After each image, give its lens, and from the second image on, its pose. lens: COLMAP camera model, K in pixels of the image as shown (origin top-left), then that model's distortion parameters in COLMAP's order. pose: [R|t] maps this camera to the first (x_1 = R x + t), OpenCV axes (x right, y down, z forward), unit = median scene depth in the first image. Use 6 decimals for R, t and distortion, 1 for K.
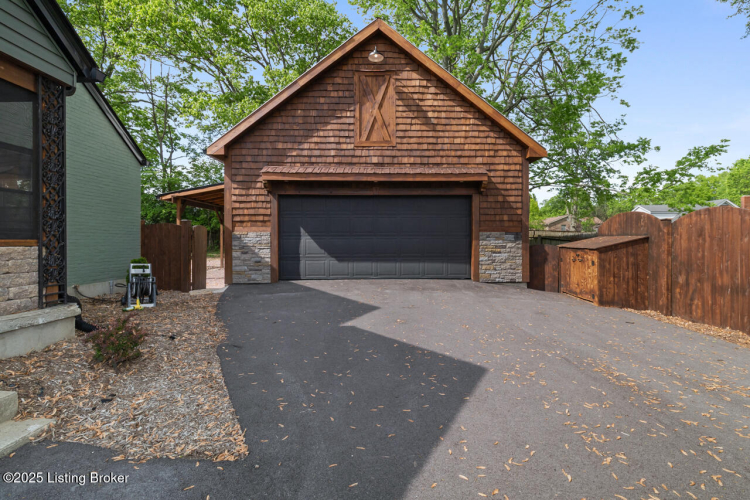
lens RADIAL K [[360.1, 0, 378.6], [0, 360.1, 247.5], [0, 0, 1]] dist [-0.002650, -0.001980]
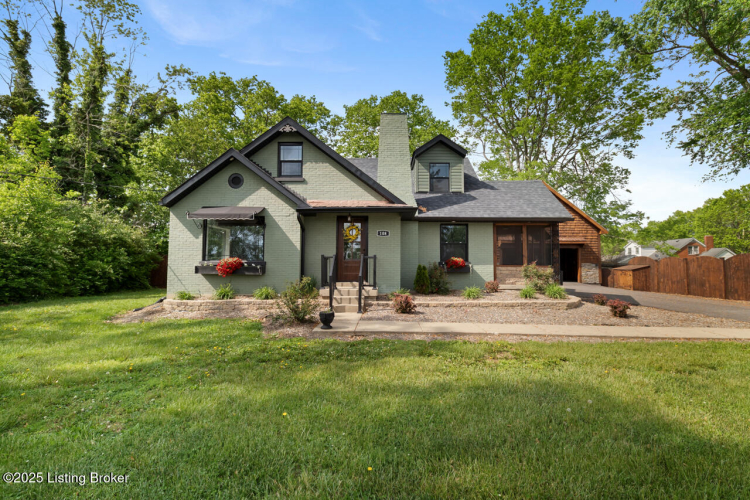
lens RADIAL K [[360.1, 0, 371.5], [0, 360.1, 251.1], [0, 0, 1]] dist [-0.002650, -0.001980]
pose [[0.999866, 0.006555, 0.015000, -0.556631], [-0.005680, 0.998319, -0.057685, 0.011276], [-0.015353, 0.057592, 0.998222, -0.673472]]
